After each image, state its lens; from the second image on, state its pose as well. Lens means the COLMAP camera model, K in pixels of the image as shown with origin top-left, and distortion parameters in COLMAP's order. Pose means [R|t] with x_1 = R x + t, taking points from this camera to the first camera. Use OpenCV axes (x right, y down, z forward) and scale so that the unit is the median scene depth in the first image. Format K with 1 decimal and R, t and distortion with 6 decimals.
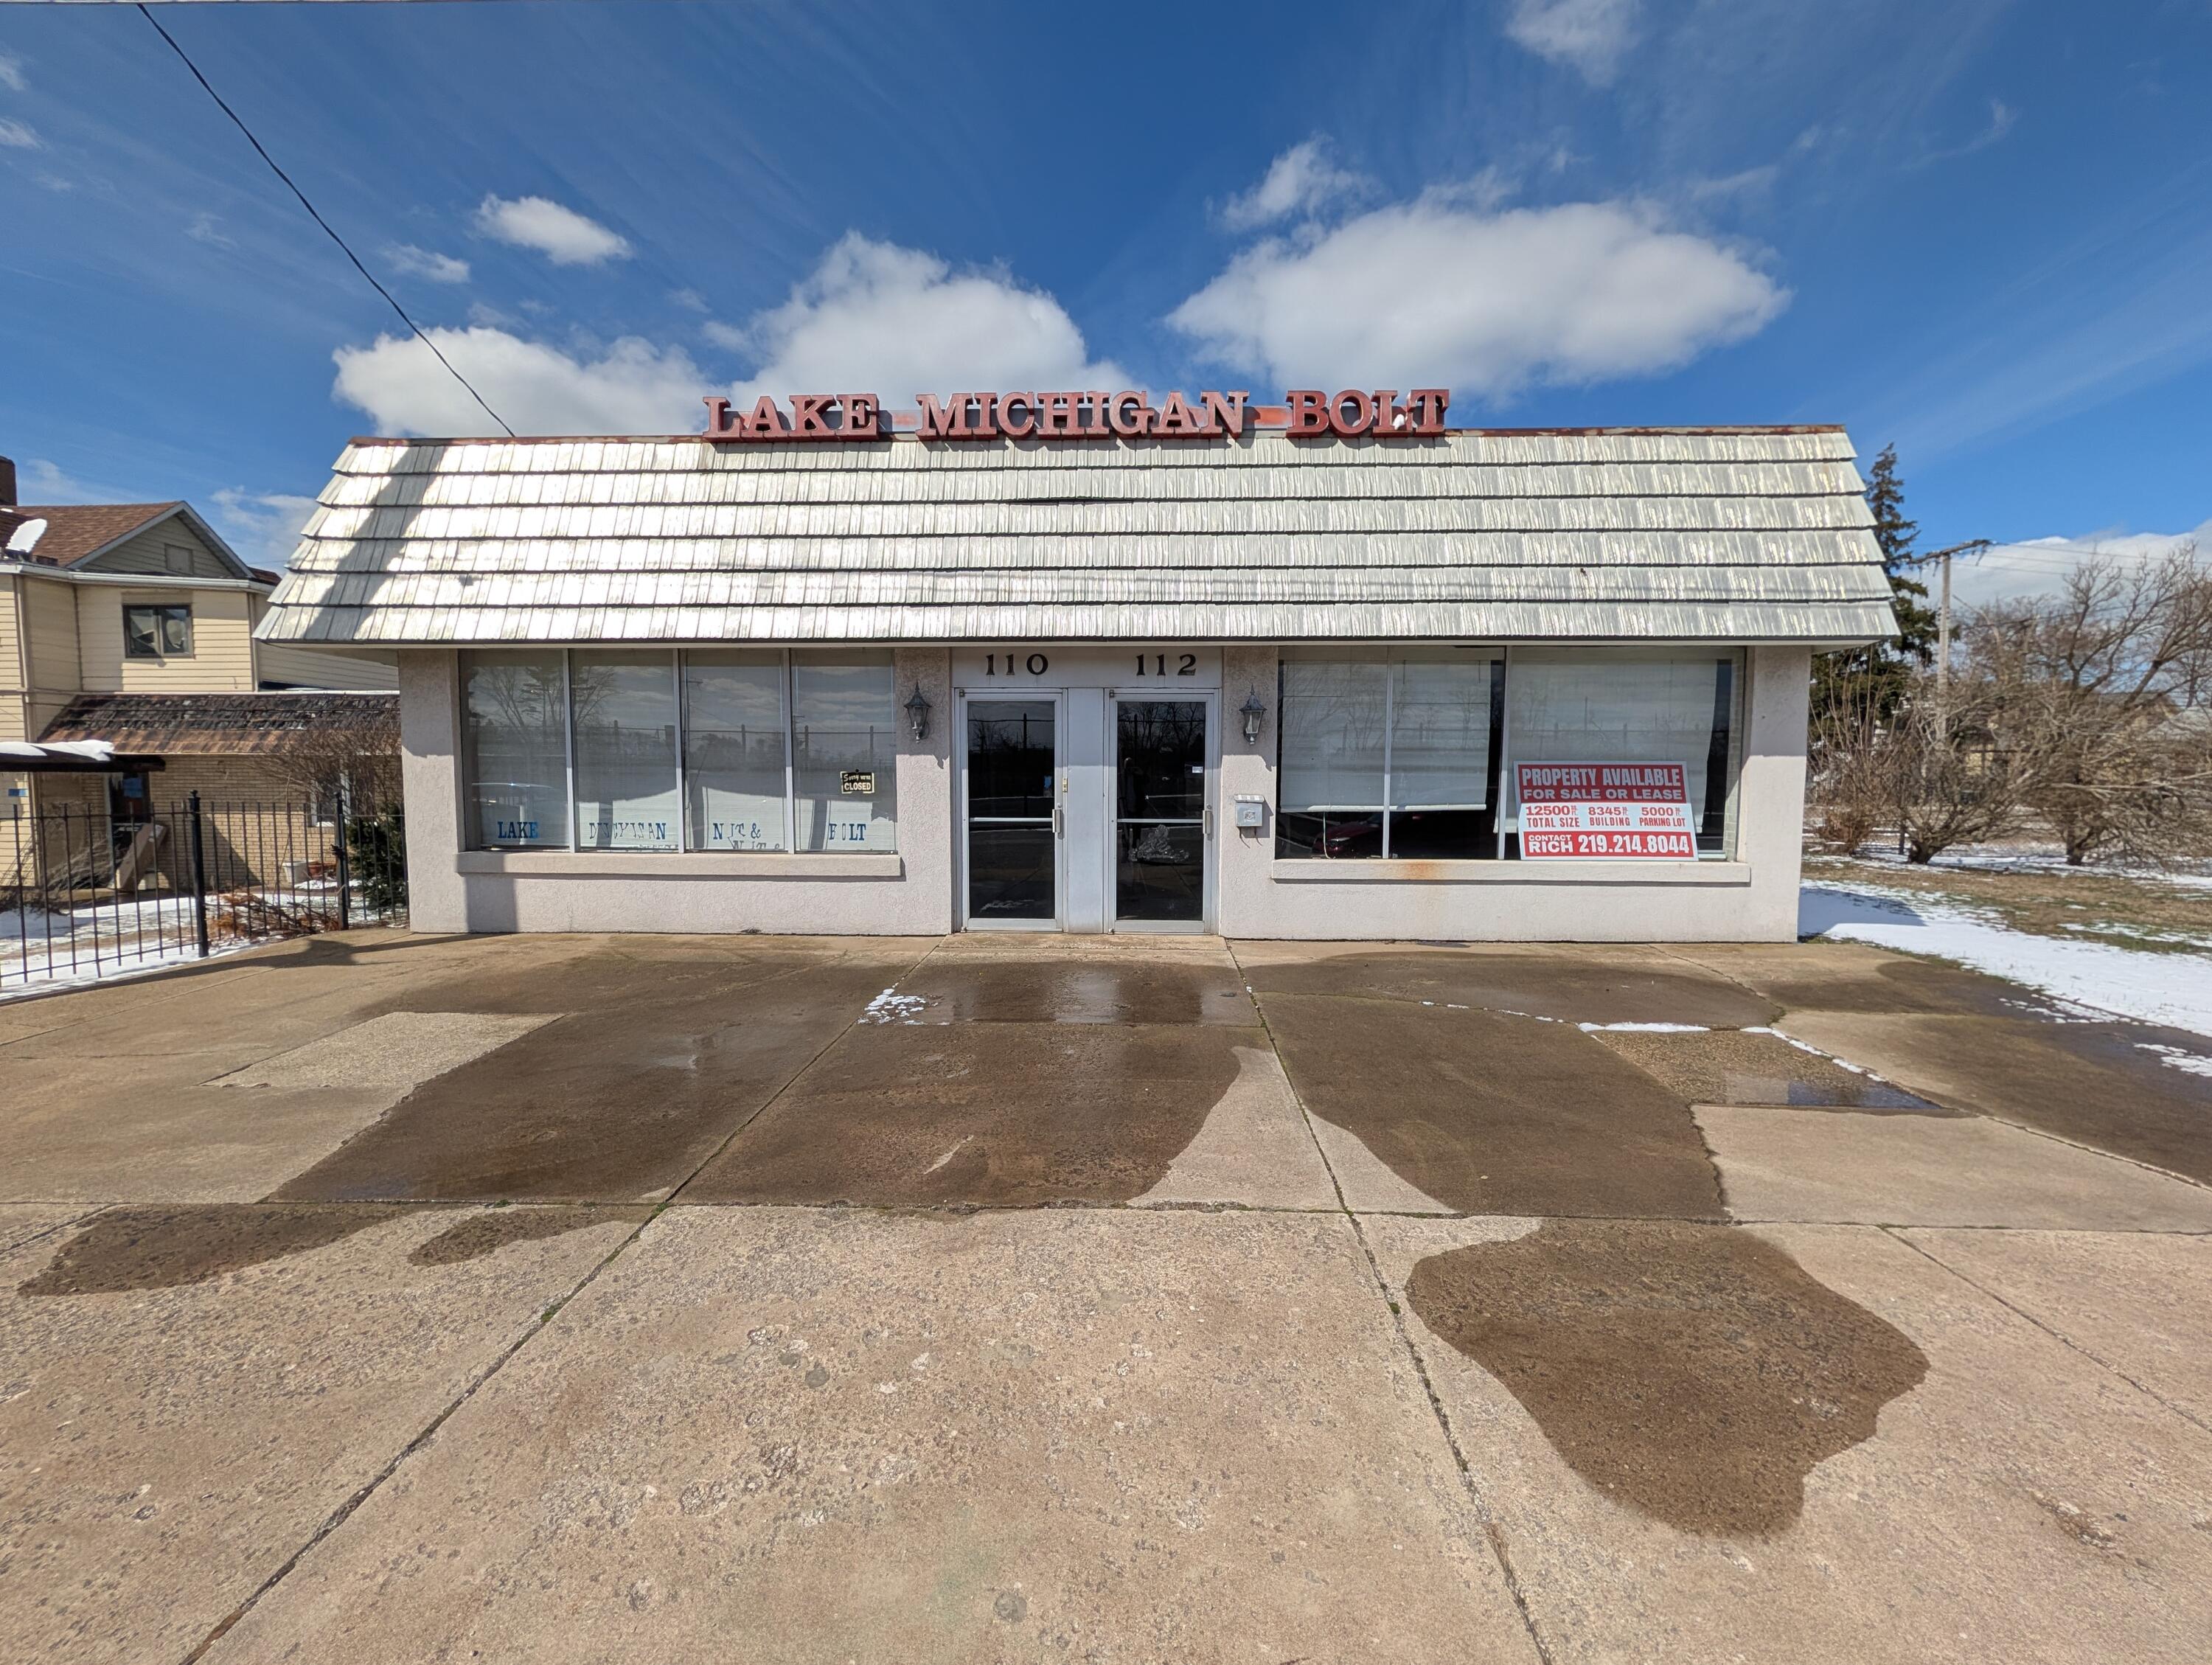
lens RADIAL K [[810.3, 0, 1102.8], [0, 810.3, 832.3], [0, 0, 1]] dist [-0.002778, -0.000596]
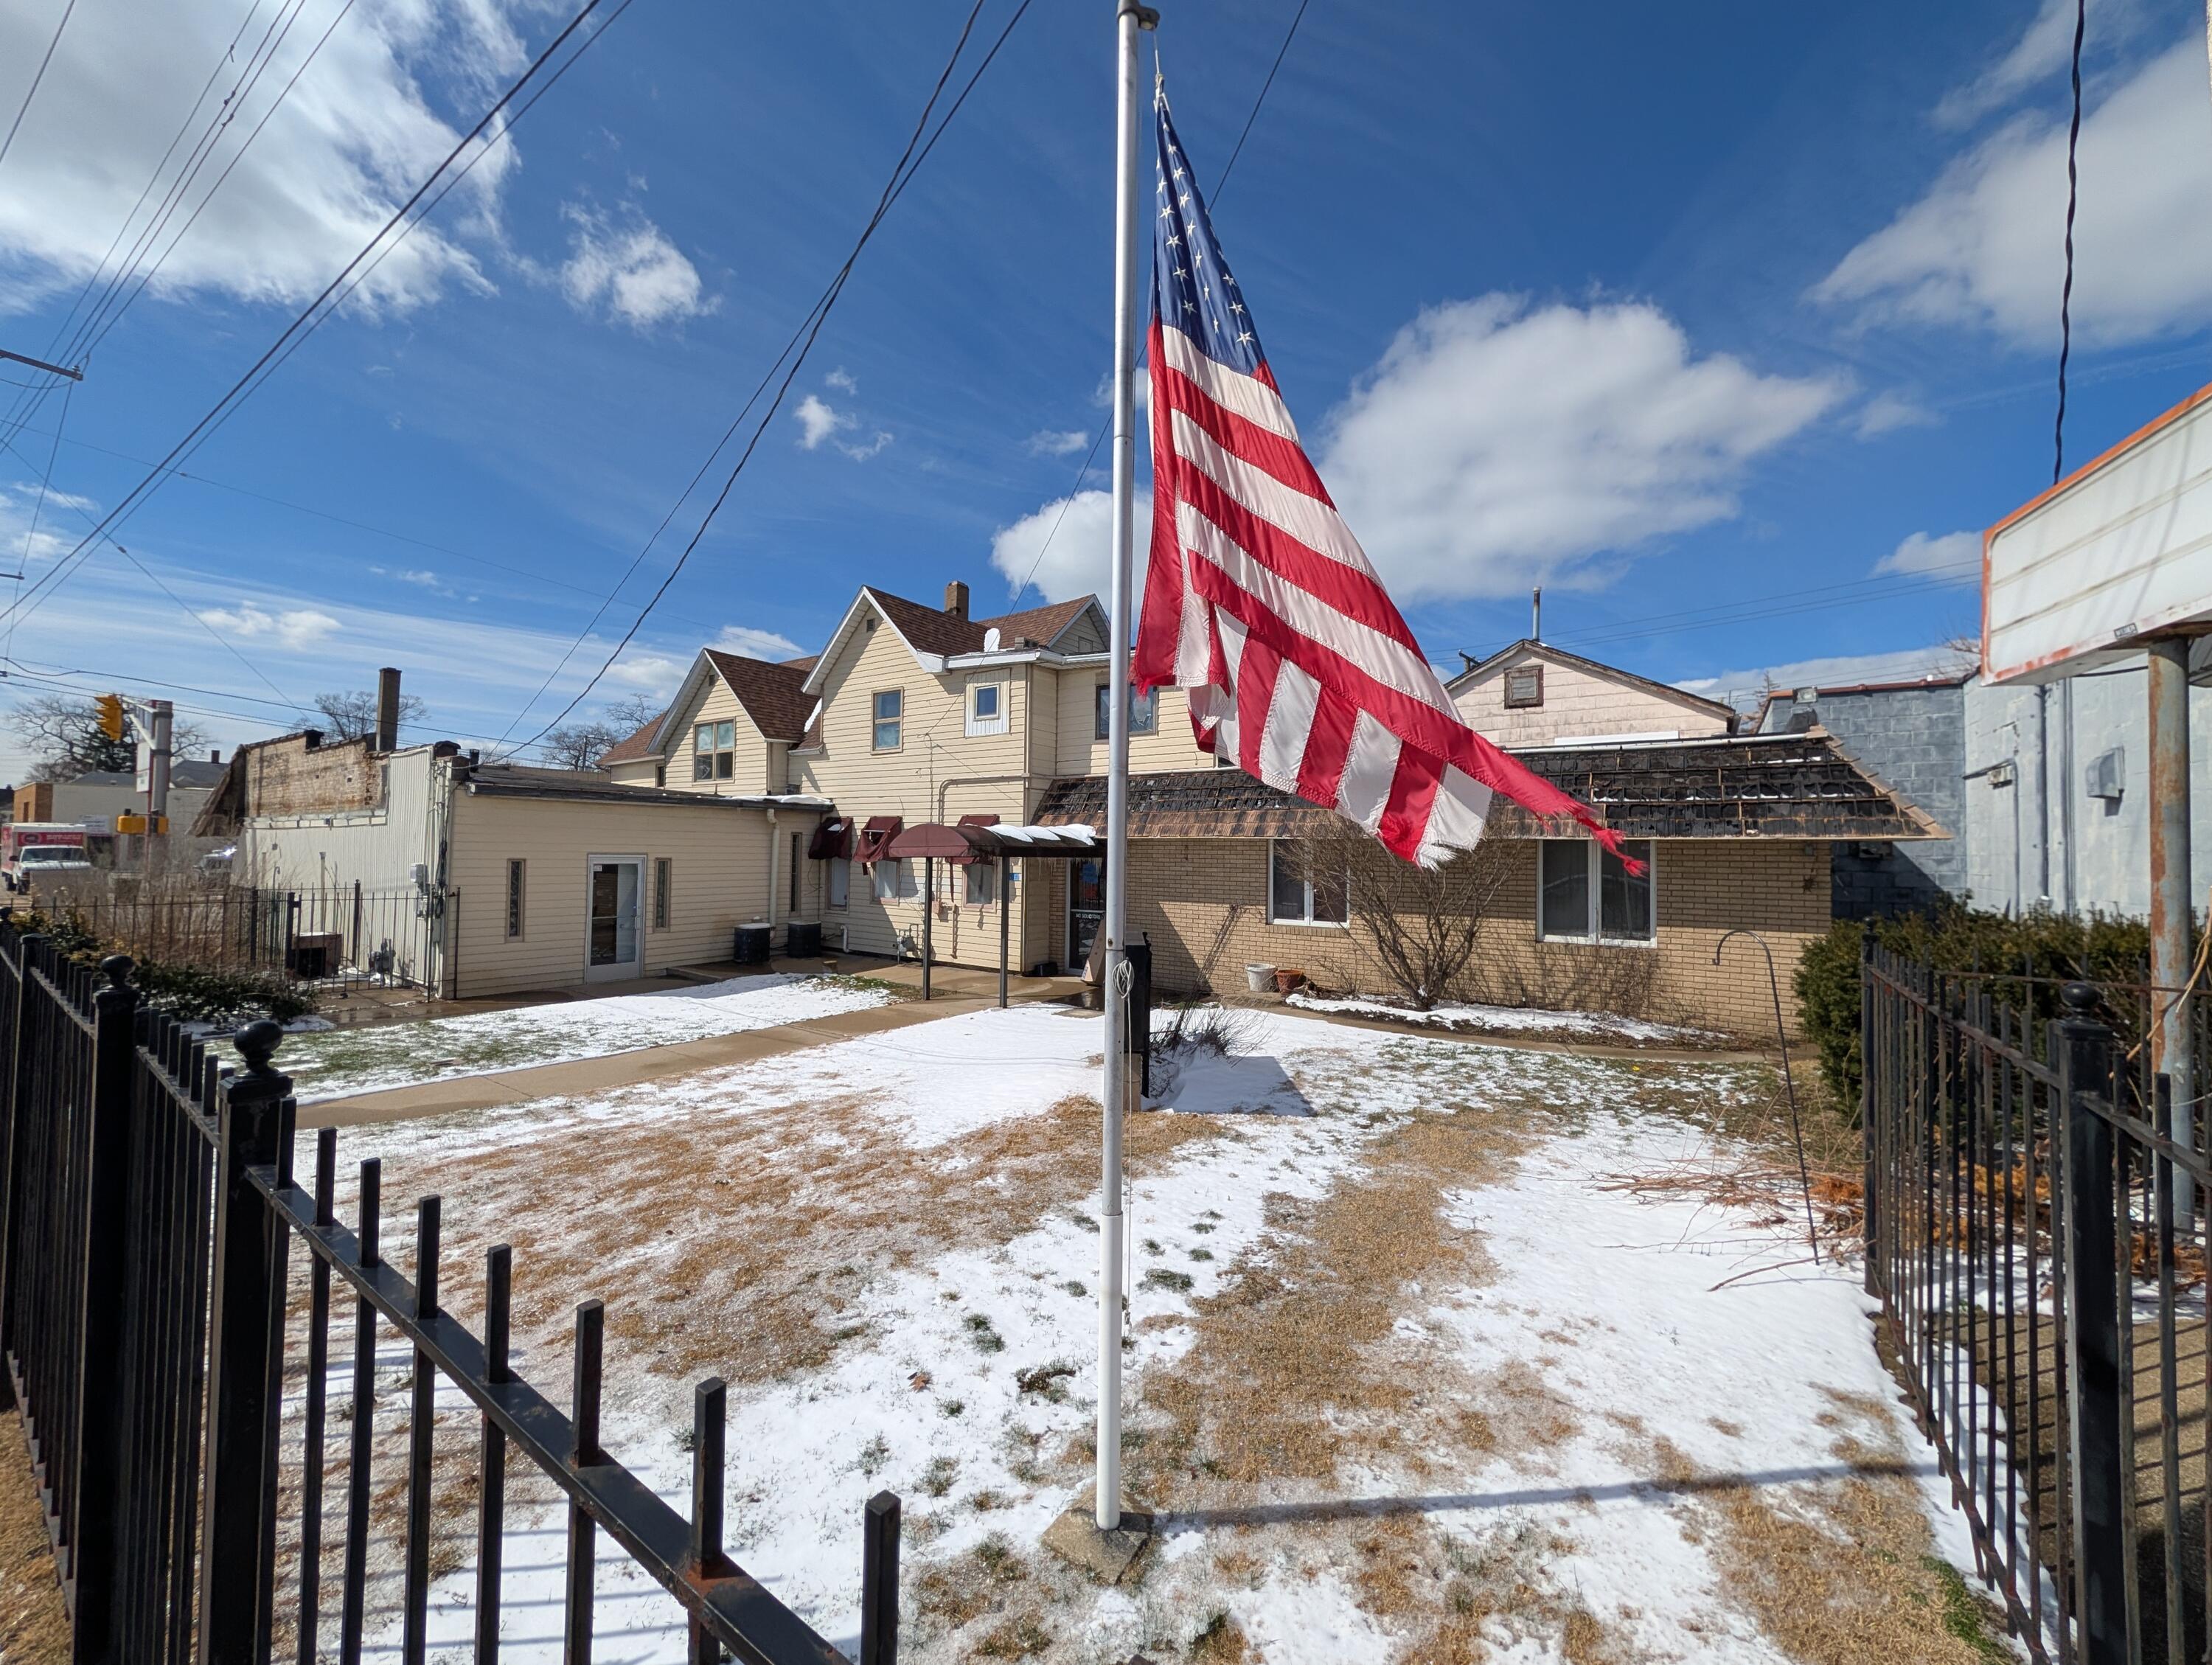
lens RADIAL K [[810.3, 0, 1107.7], [0, 810.3, 833.4], [0, 0, 1]] dist [-0.002778, -0.000596]
pose [[0.858765, -0.007006, -0.512322, -0.708839], [-0.042272, 0.995529, -0.084471, -0.021683], [0.510623, 0.094198, 0.854629, 0.181928]]
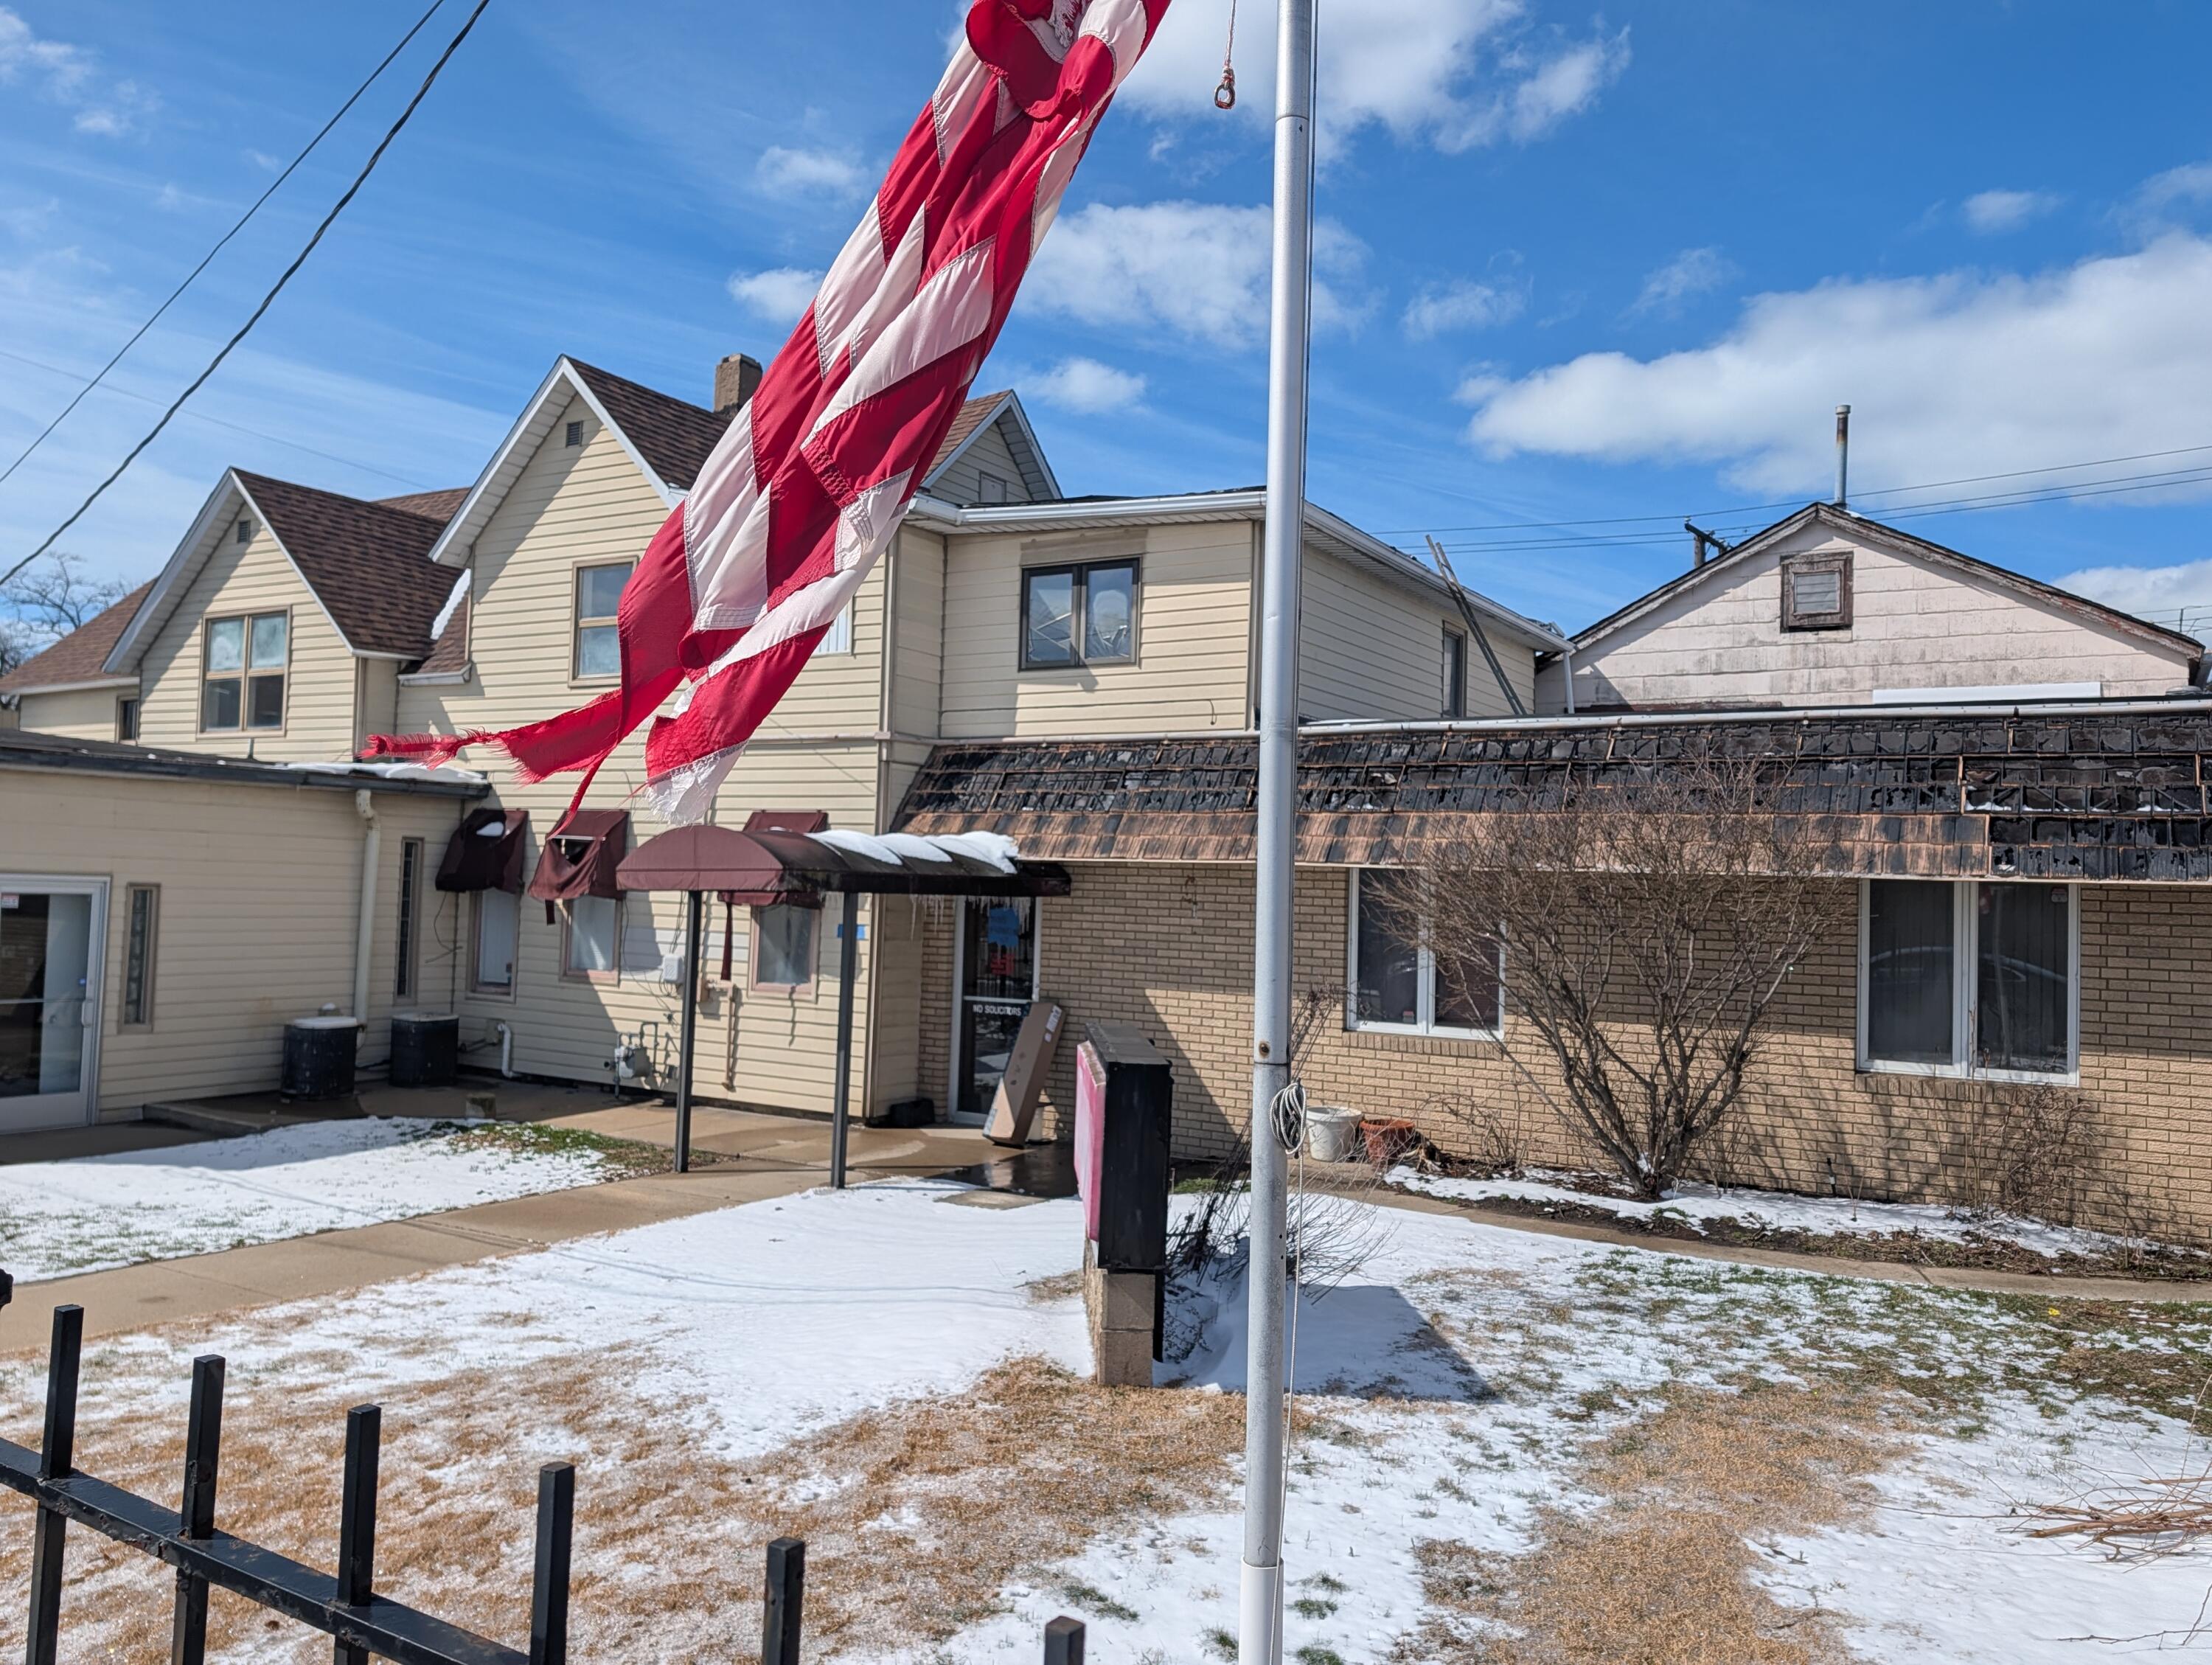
lens RADIAL K [[1567.9, 0, 1109.4], [0, 1567.9, 821.0], [0, 0, 1]] dist [0.013764, -0.008809]
pose [[0.886619, 0.001118, -0.462500, -0.718495], [-0.057300, 0.992558, -0.107446, -0.020535], [0.458938, 0.121765, 0.880085, 0.172973]]
